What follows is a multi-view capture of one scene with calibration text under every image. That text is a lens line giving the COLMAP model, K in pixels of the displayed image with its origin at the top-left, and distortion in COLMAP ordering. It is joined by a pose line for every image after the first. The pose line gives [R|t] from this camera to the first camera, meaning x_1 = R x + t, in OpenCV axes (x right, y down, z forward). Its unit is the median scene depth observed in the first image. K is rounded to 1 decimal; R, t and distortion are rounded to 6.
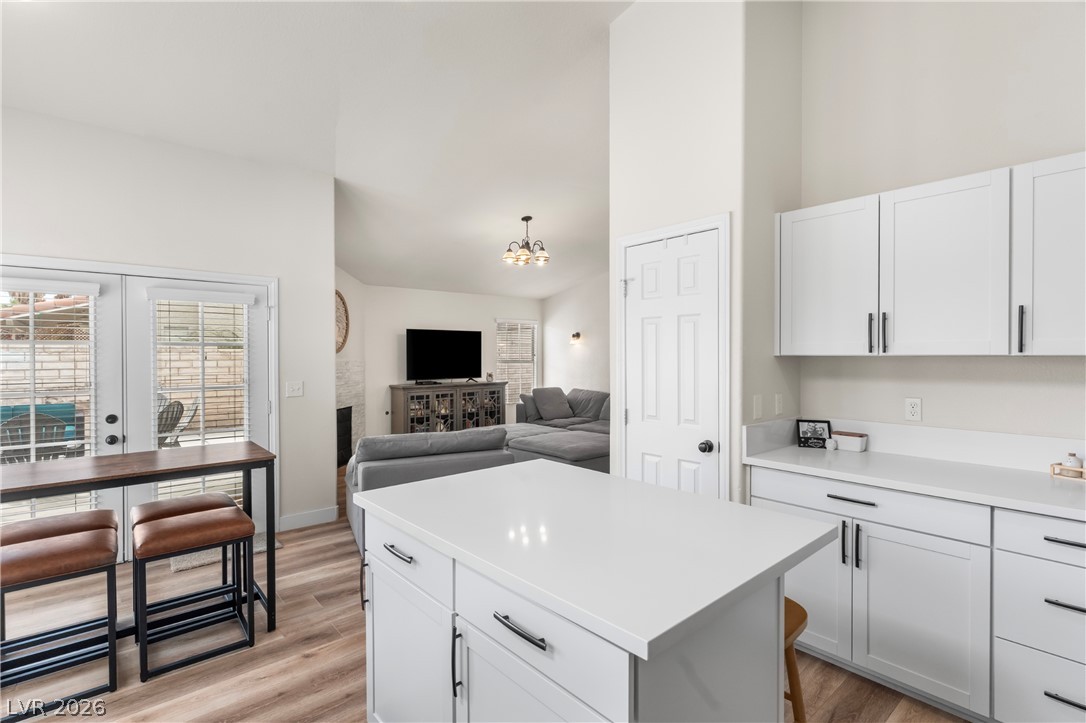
lens RADIAL K [[514.9, 0, 542.0], [0, 514.9, 358.8], [0, 0, 1]] dist [0.000101, 0.000725]
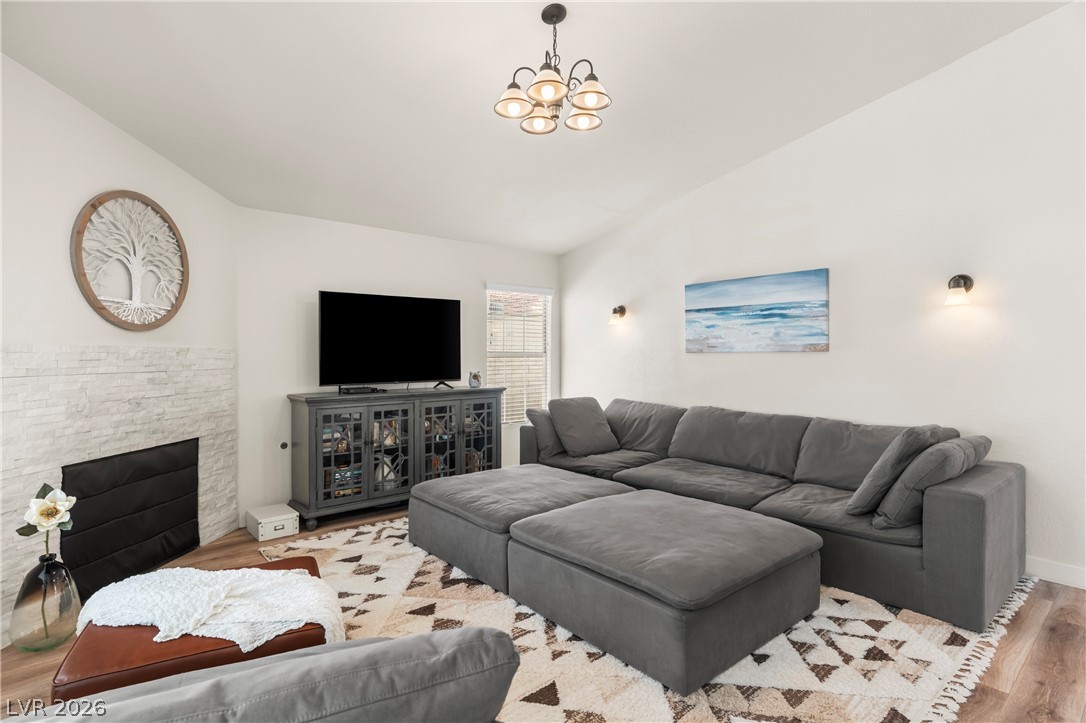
lens RADIAL K [[546.2, 0, 544.6], [0, 546.2, 356.9], [0, 0, 1]] dist [-0.000098, -0.000007]
pose [[0.999926, 0.002358, 0.011897, -0.031042], [-0.002314, 0.999991, -0.003649, 0.012313], [-0.011906, 0.003621, 0.999923, 0.398954]]
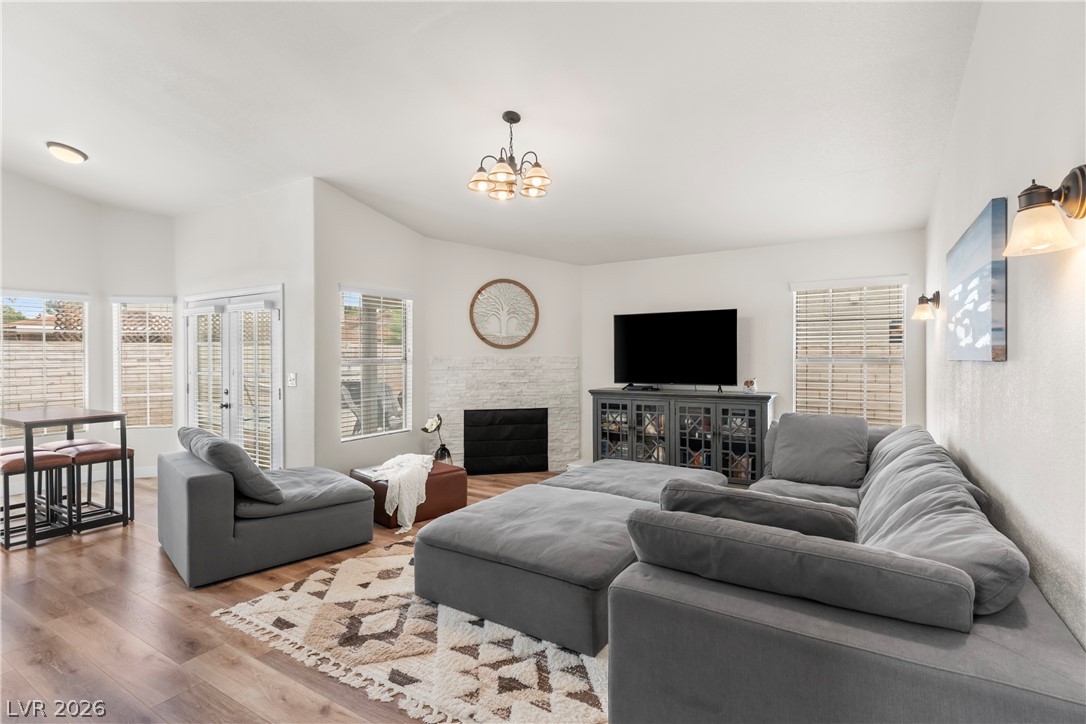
lens RADIAL K [[514.9, 0, 542.0], [0, 514.9, 359.3], [0, 0, 1]] dist [0.000101, 0.000725]
pose [[0.306765, 0.006000, -0.951766, 0.405401], [-0.006735, 0.999969, 0.004133, 0.004482], [0.951762, 0.005143, 0.306796, 0.626852]]
